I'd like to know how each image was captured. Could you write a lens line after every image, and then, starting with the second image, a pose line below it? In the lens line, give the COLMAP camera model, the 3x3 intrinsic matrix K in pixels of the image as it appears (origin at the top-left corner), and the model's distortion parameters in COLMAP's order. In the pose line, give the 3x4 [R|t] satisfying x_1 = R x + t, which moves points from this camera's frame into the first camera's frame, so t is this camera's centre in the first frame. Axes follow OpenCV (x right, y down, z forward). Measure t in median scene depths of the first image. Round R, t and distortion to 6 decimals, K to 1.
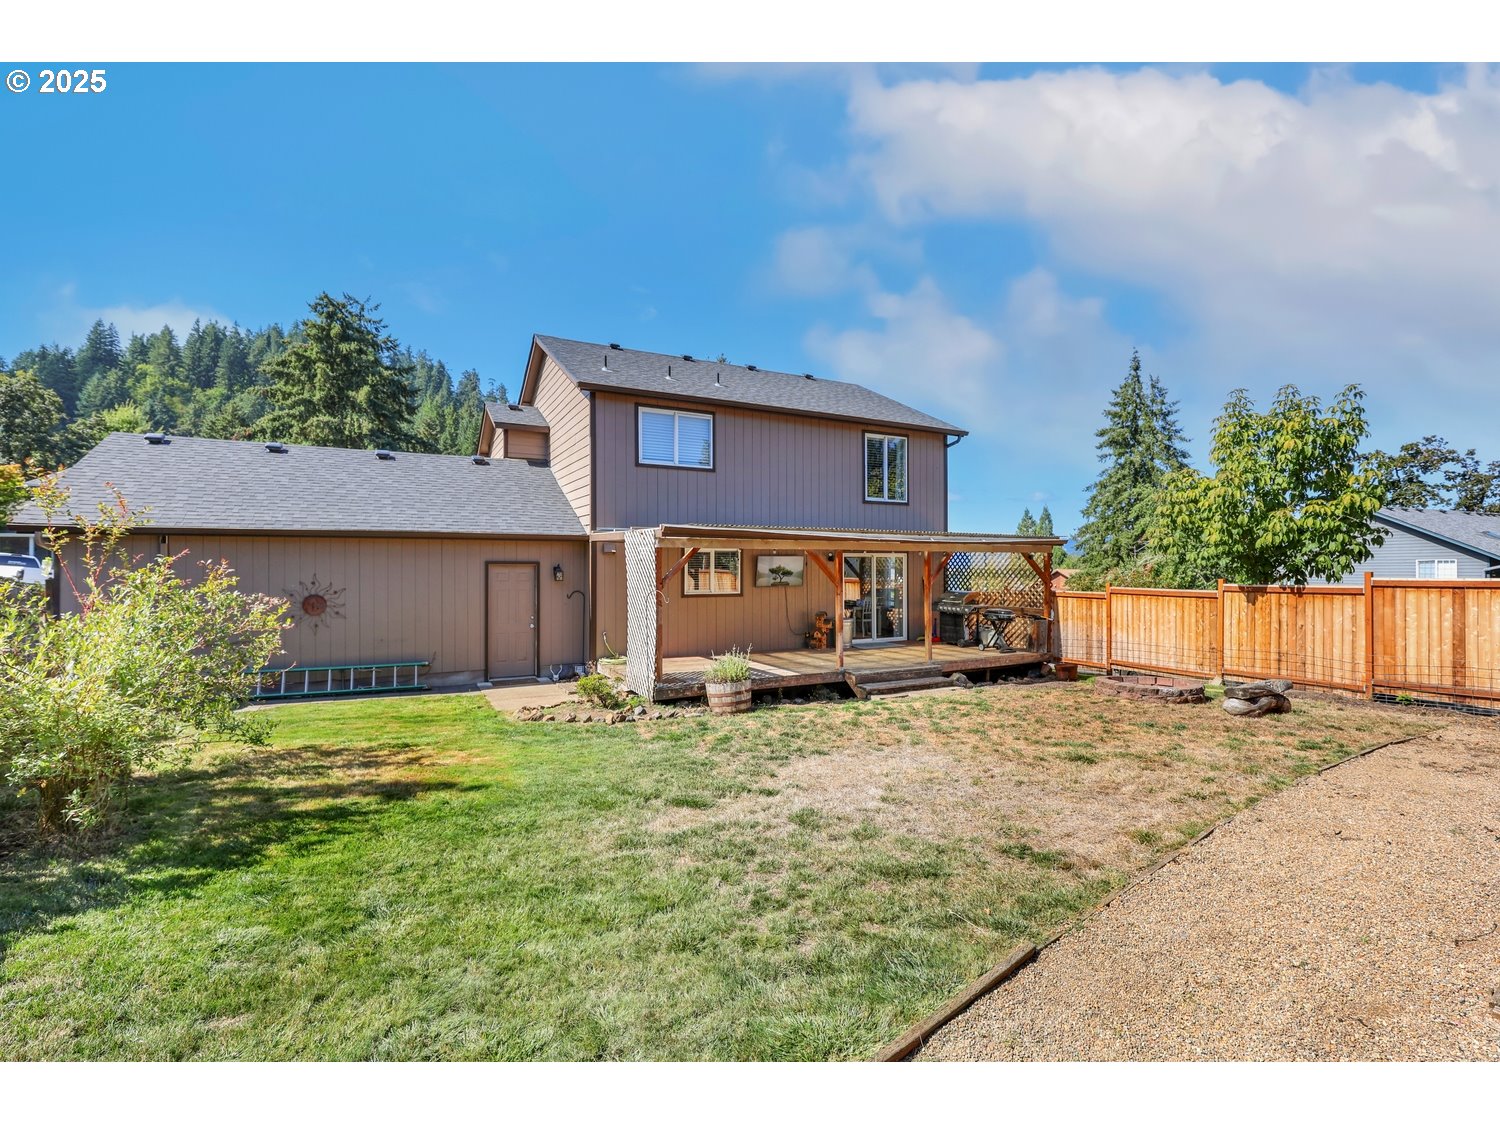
lens RADIAL K [[678.3, 0, 750.0], [0, 678.3, 562.5], [0, 0, 1]] dist [0.001595, 0.000025]
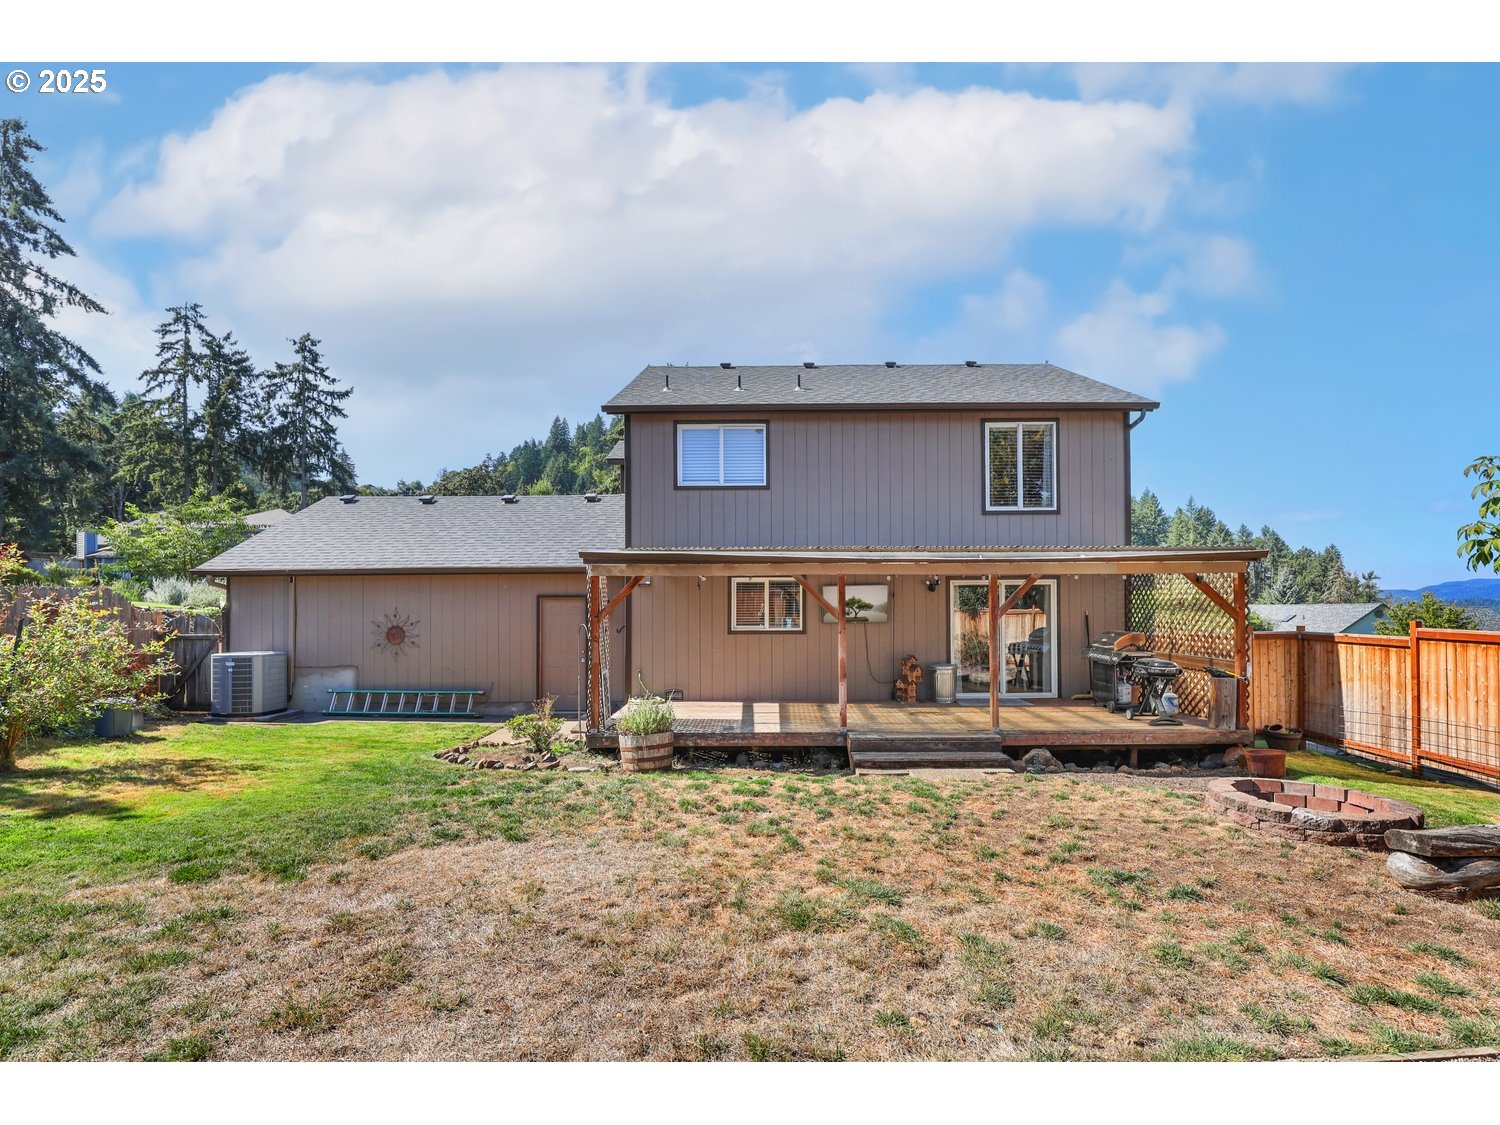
lens RADIAL K [[691.4, 0, 750.1], [0, 691.4, 596.9], [0, 0, 1]] dist [-0.002056, -0.000330]
pose [[0.881263, -0.010298, -0.472514, 0.335485], [0.008320, 0.999946, -0.006276, 0.008707], [0.472553, 0.001600, 0.881301, 0.210720]]
